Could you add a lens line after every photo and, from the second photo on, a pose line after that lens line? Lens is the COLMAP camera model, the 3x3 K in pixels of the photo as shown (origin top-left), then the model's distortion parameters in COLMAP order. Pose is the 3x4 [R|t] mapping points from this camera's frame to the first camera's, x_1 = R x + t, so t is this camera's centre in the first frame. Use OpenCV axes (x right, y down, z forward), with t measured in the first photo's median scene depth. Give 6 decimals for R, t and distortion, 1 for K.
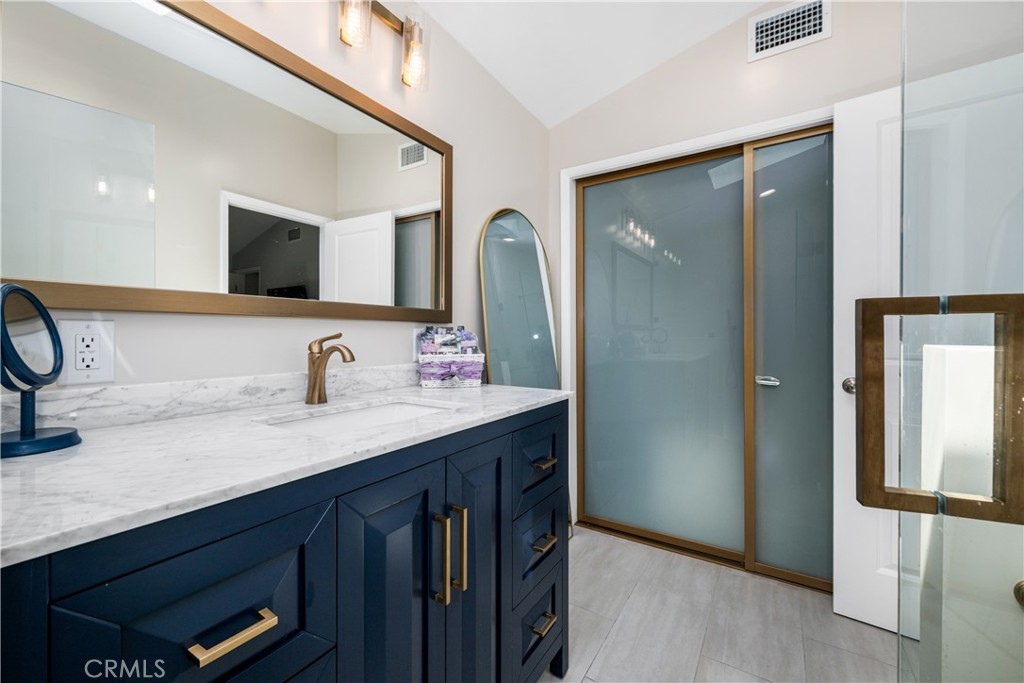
lens RADIAL K [[413.4, 0, 511.8], [0, 413.4, 338.5], [0, 0, 1]] dist [-0.003011, 0.000541]
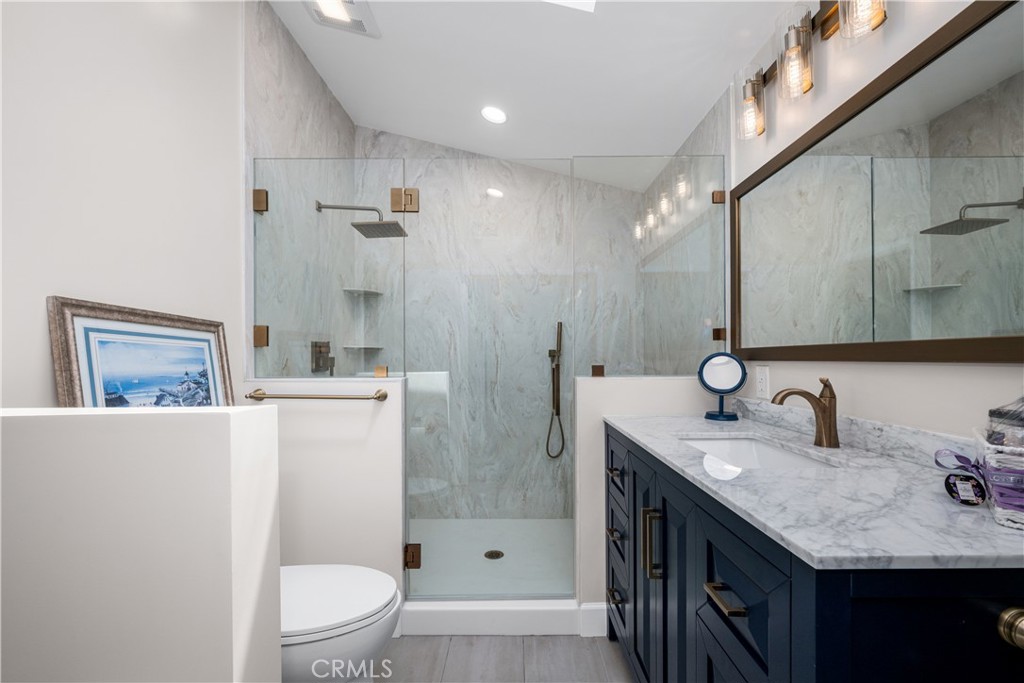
lens RADIAL K [[413.4, 0, 510.5], [0, 413.4, 355.5], [0, 0, 1]] dist [-0.003011, 0.000541]
pose [[-0.842054, 0.008353, -0.539328, 0.734850], [0.009940, 0.999951, -0.000032, -0.075390], [0.539302, -0.005388, -0.842095, 1.461834]]
